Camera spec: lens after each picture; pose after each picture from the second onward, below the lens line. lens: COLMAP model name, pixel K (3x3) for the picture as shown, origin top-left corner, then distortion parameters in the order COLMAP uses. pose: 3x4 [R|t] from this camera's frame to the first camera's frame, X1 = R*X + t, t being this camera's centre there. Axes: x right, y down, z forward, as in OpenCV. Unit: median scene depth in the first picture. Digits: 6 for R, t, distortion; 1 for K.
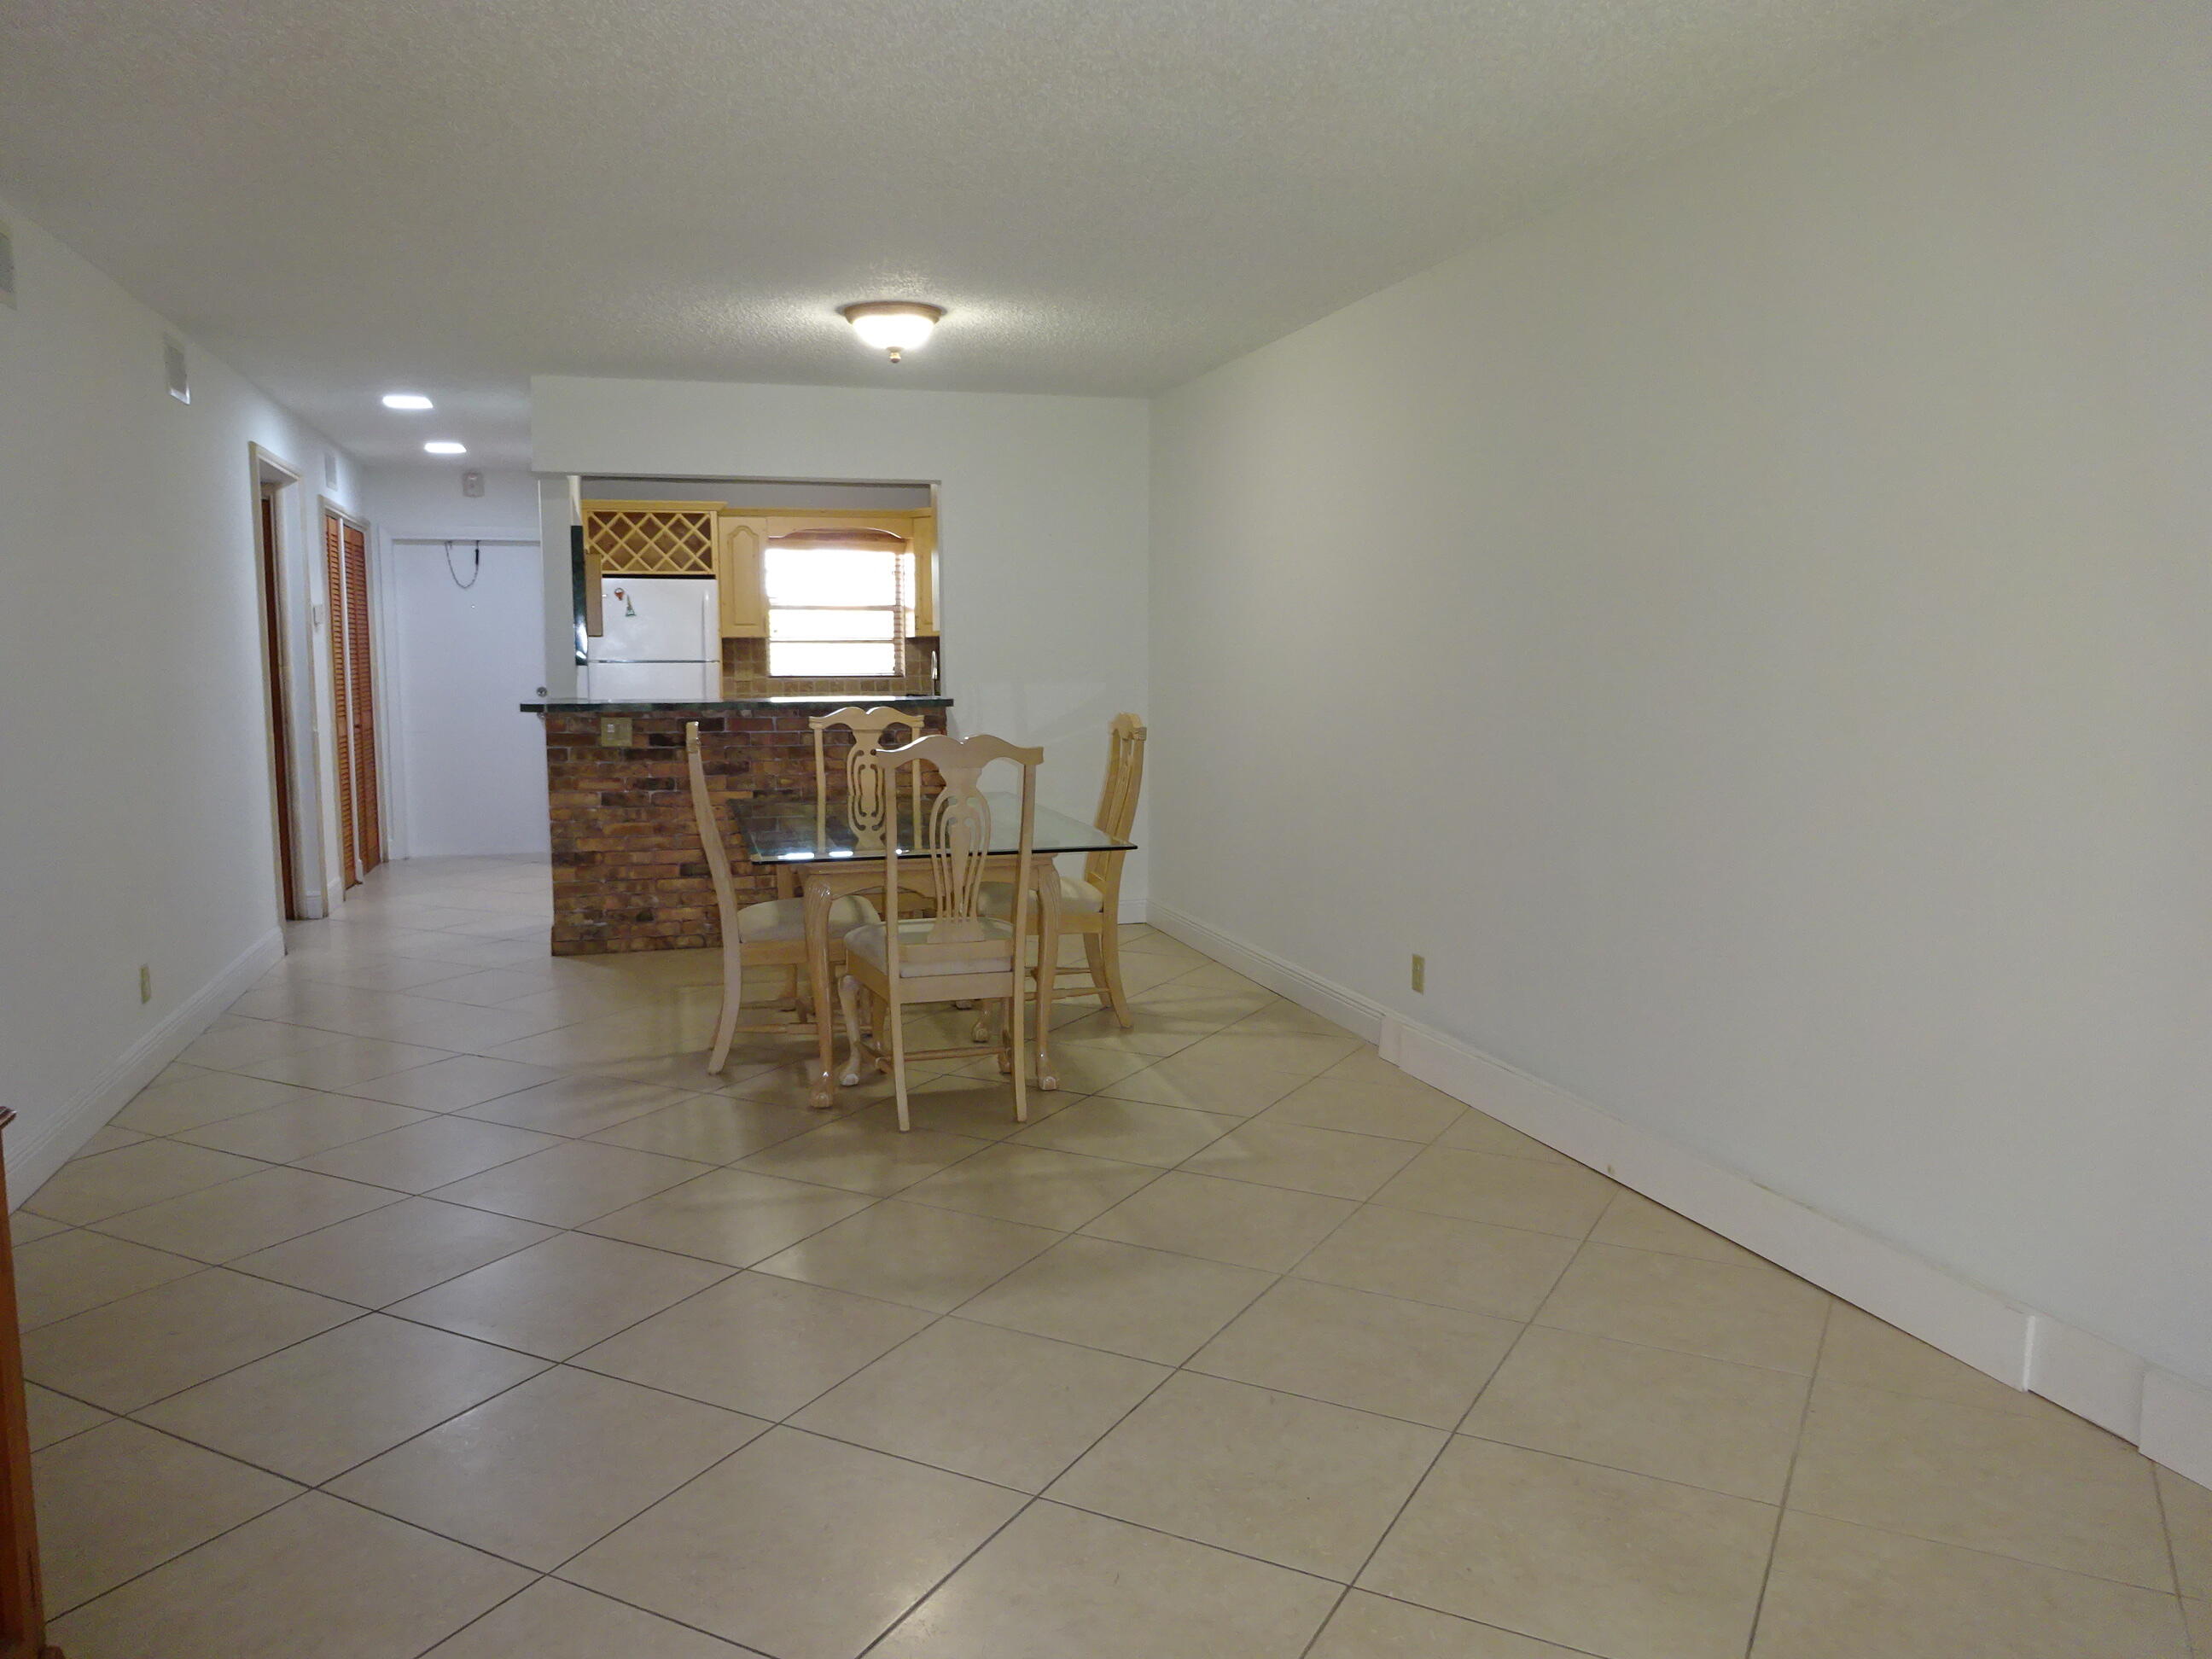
lens RADIAL K [[1630.6, 0, 1111.0], [0, 1630.6, 829.9], [0, 0, 1]] dist [-0.000132, -0.011974]
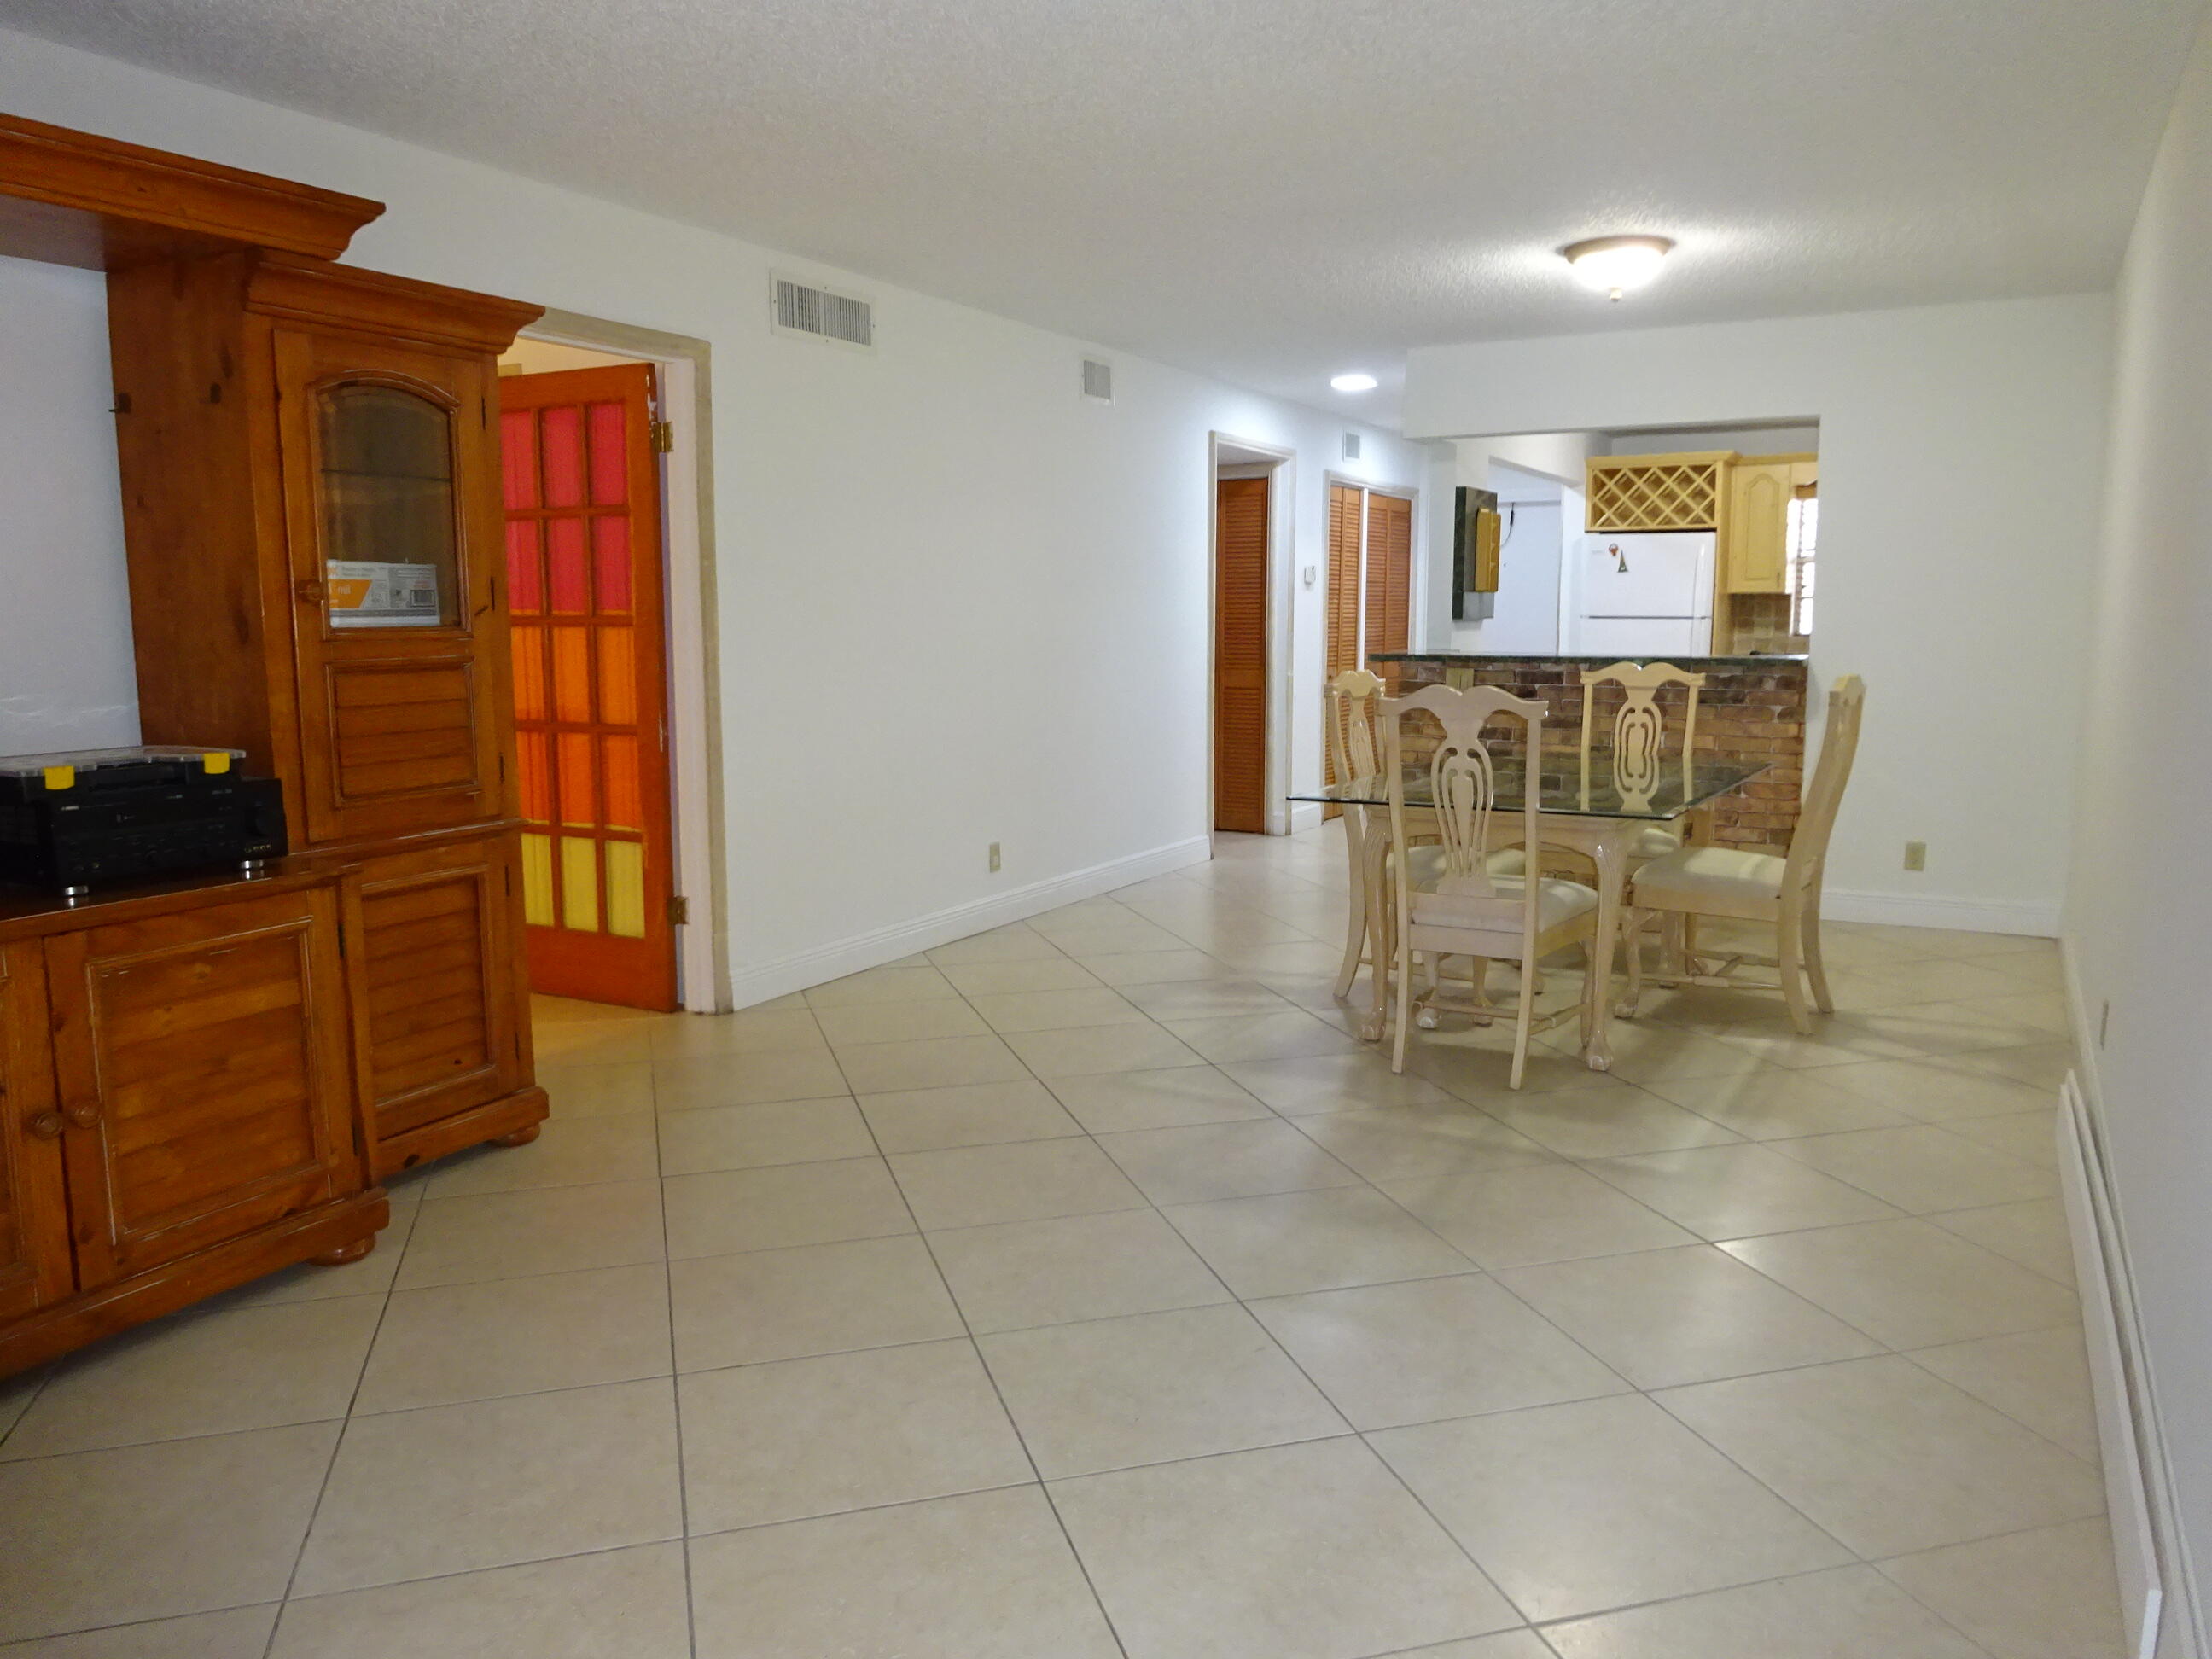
lens RADIAL K [[1630.6, 0, 1095.4], [0, 1630.6, 847.5], [0, 0, 1]] dist [-0.000132, -0.011974]
pose [[0.700403, 0.103219, -0.706245, 0.224457], [-0.078955, 0.994620, 0.067064, -0.004700], [0.709367, 0.008790, 0.704784, 0.072089]]
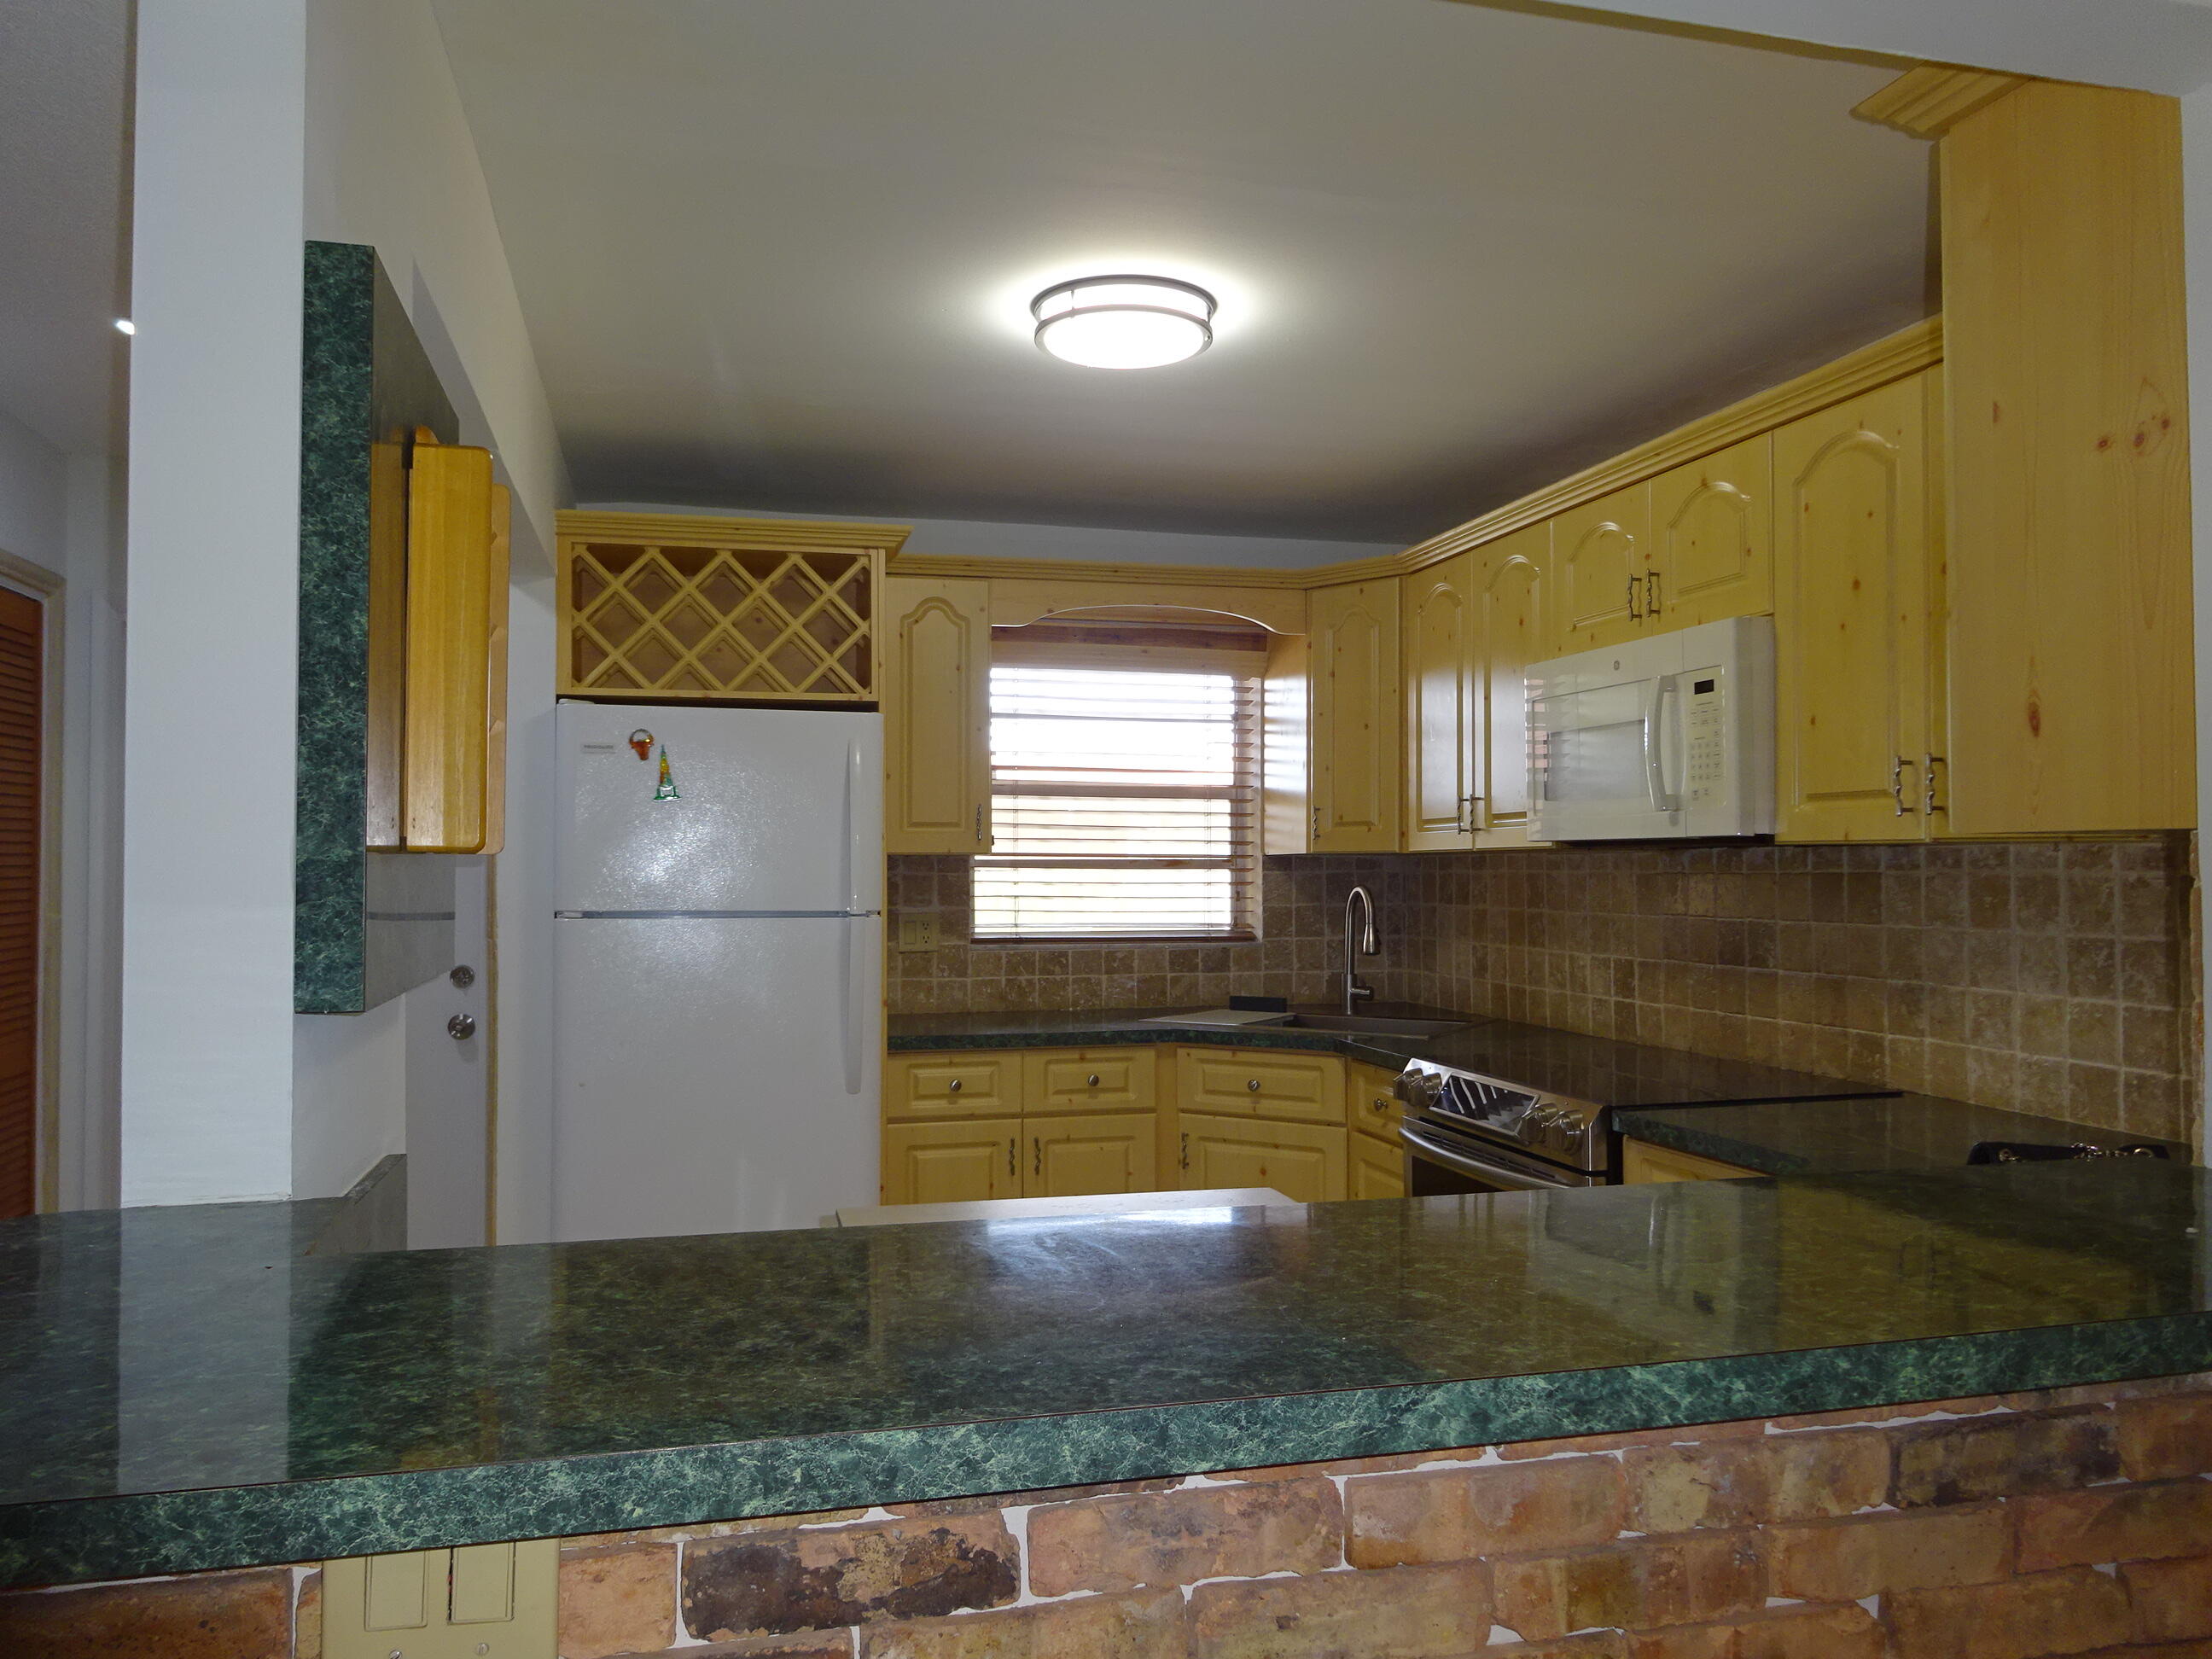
lens RADIAL K [[1630.6, 0, 1101.4], [0, 1630.6, 831.8], [0, 0, 1]] dist [-0.000132, -0.011974]
pose [[0.999286, 0.002854, -0.037673, -0.193367], [-0.007691, 0.991628, -0.128897, -0.081385], [0.036990, 0.129095, 0.990942, 0.678854]]
